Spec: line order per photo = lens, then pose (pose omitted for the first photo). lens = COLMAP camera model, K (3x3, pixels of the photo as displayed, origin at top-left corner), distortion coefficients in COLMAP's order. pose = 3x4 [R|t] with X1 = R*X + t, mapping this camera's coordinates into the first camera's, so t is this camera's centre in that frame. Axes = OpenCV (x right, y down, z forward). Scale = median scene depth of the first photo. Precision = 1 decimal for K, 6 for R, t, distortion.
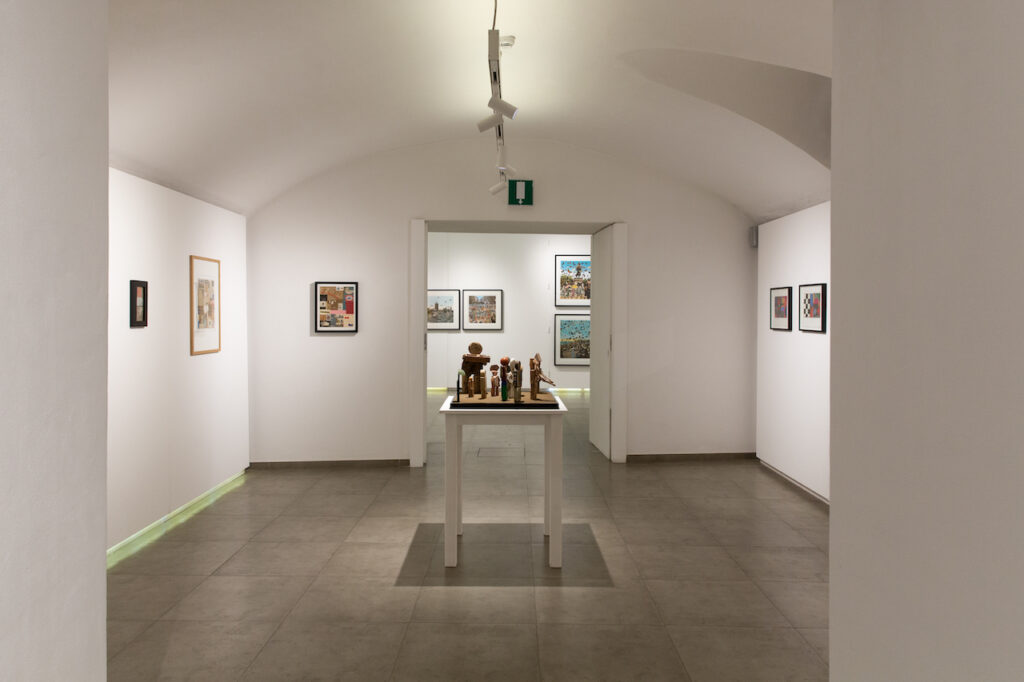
lens RADIAL K [[700.8, 0, 512.0], [0, 700.8, 341.0], [0, 0, 1]] dist [0.004237, 0.002573]
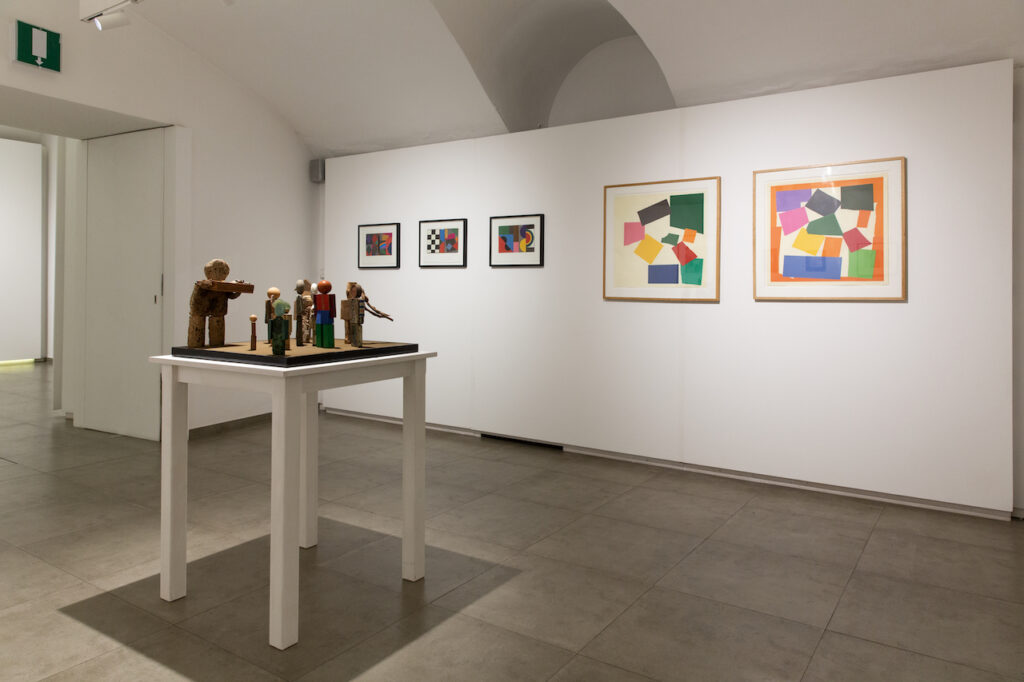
lens RADIAL K [[652.8, 0, 512.2], [0, 652.8, 295.3], [0, 0, 1]] dist [-0.000213, 0.000097]
pose [[0.567875, -0.011784, 0.823030, -0.261930], [0.019864, 0.999803, 0.000610, 0.025780], [-0.822875, 0.016002, 0.567997, 0.343919]]
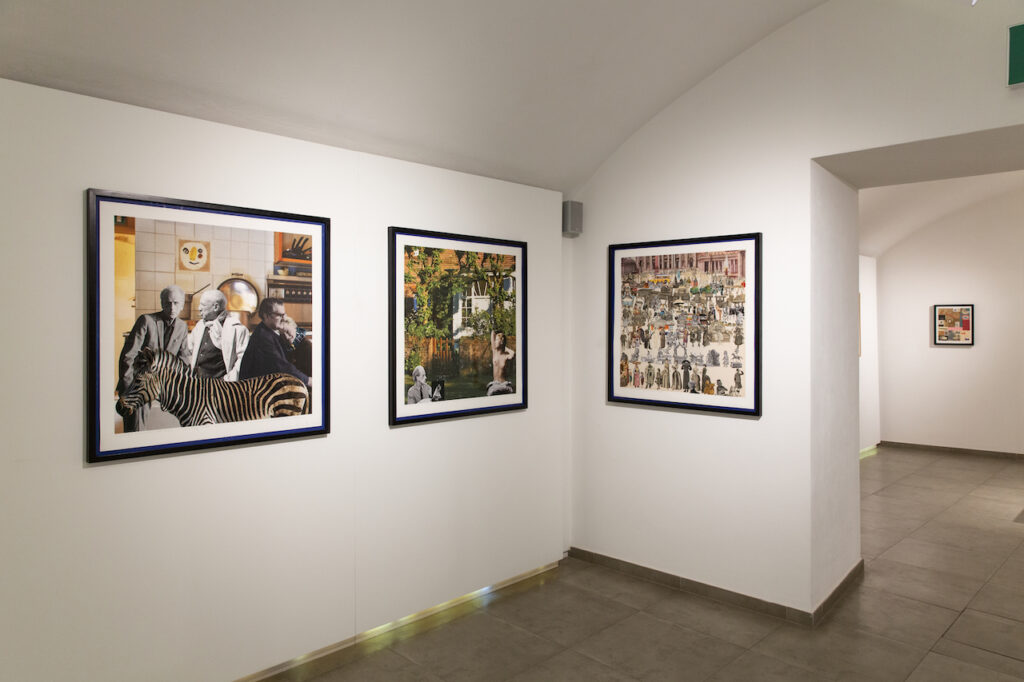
lens RADIAL K [[700.8, 0, 512.0], [0, 700.8, 341.0], [0, 0, 1]] dist [0.004237, 0.002573]
pose [[0.714180, 0.004331, -0.699949, 0.067417], [-0.004233, 0.999989, 0.001868, -0.018258], [0.699949, 0.001629, 0.714191, -0.462851]]
